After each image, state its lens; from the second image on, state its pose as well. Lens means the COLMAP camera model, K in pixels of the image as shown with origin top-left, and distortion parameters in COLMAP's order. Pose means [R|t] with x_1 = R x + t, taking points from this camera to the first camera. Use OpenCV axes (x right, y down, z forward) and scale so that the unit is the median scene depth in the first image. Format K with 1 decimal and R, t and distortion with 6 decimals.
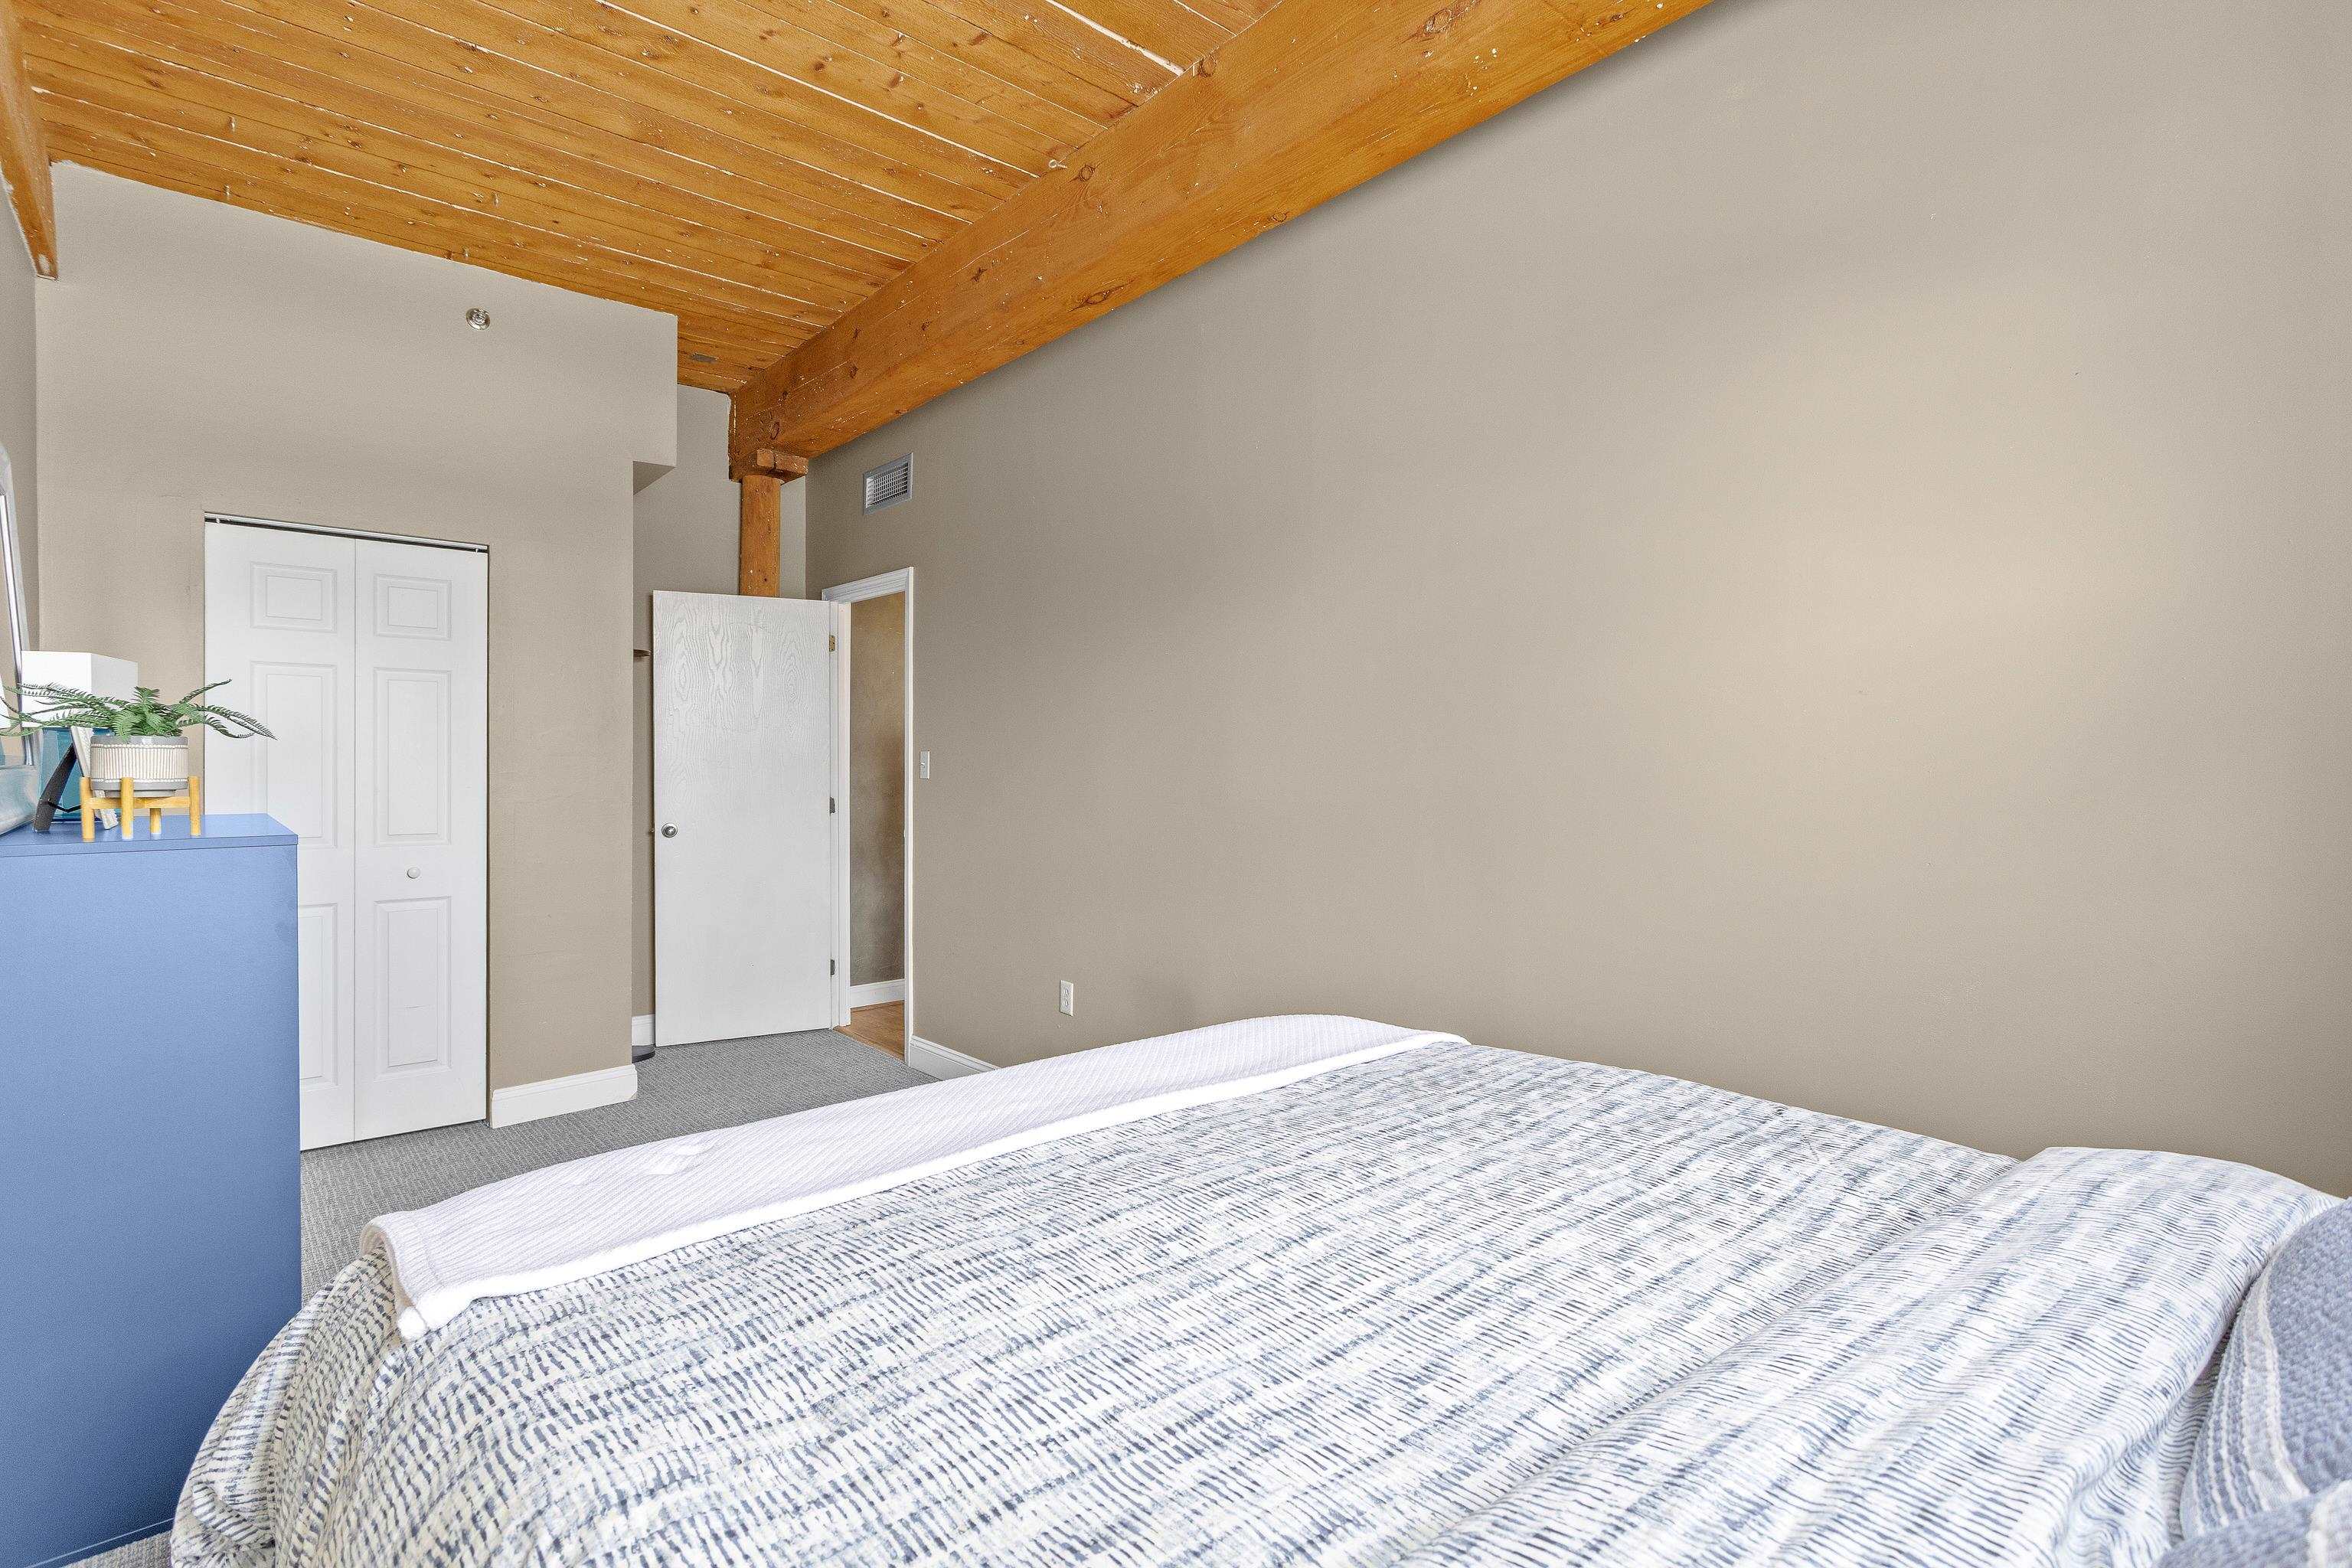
lens RADIAL K [[1134.2, 0, 1175.5], [0, 1134.2, 750.5], [0, 0, 1]] dist [0.026433, 0.000180]
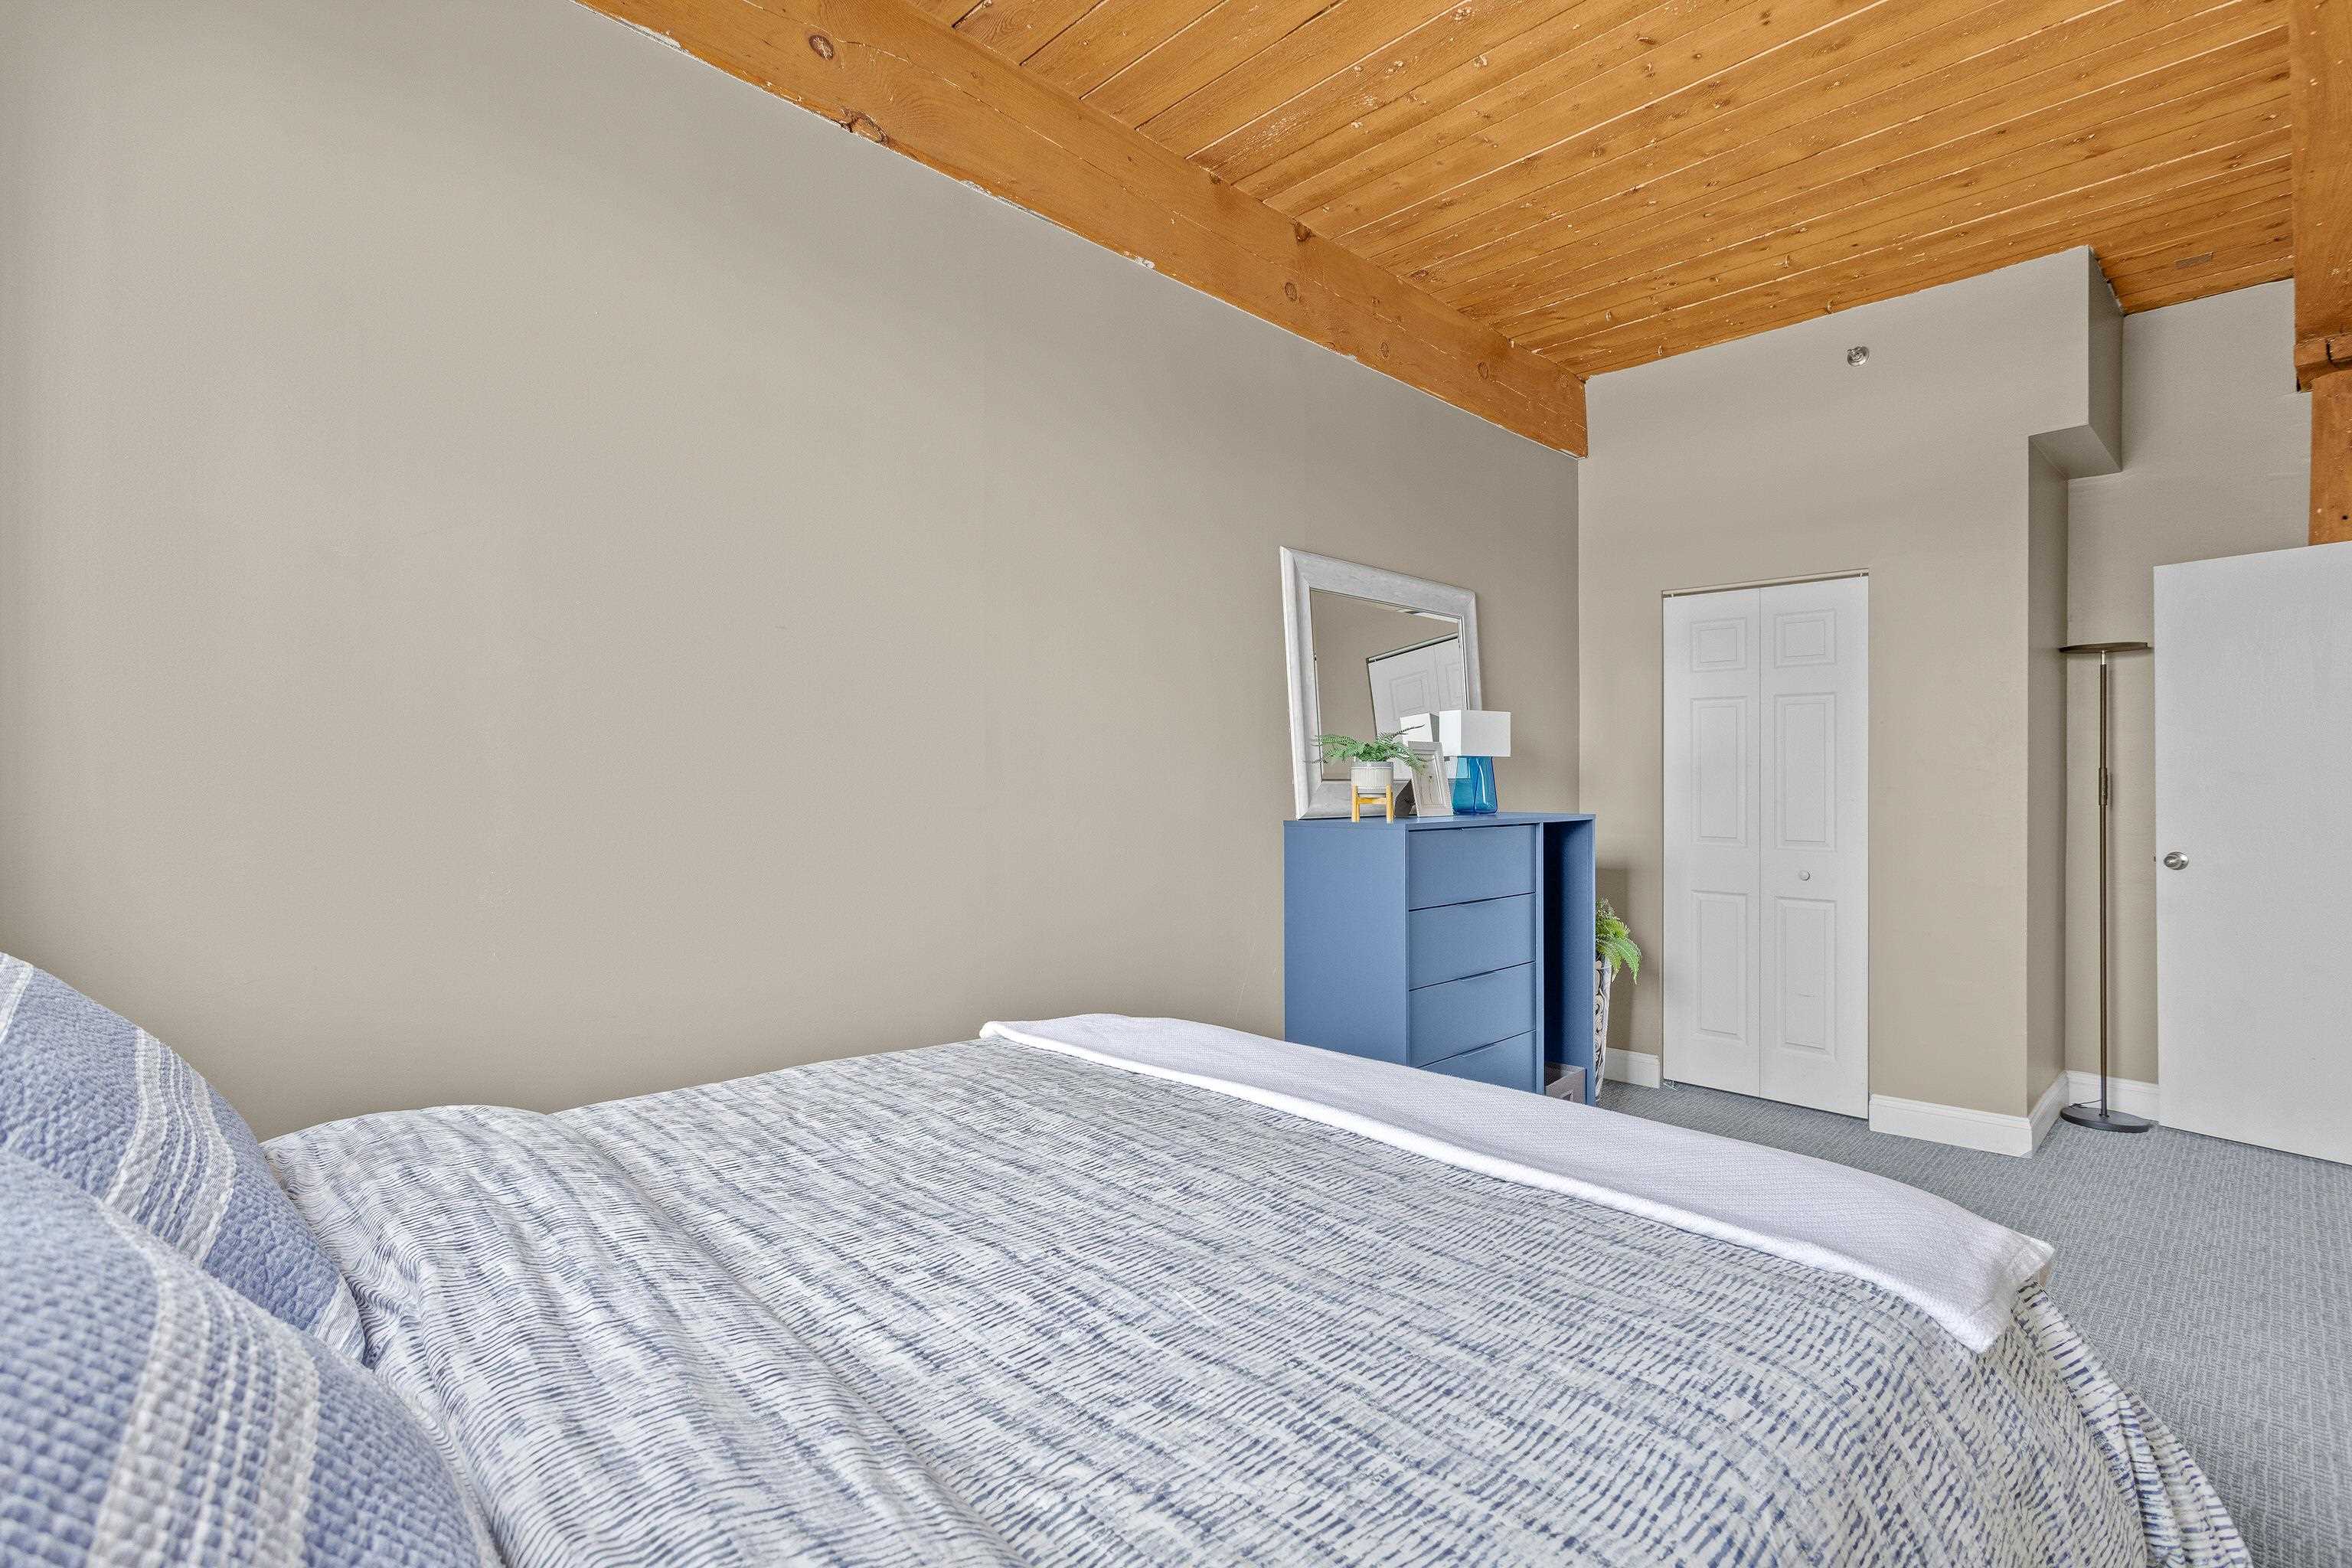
lens RADIAL K [[1112.5, 0, 1182.0], [0, 1112.5, 782.7], [0, 0, 1]] dist [-0.000628, 0.001115]
pose [[0.073555, 0.007826, -0.997260, 0.441522], [0.010294, 0.999910, 0.008606, 0.000644], [0.997238, -0.010899, 0.073468, 0.362067]]
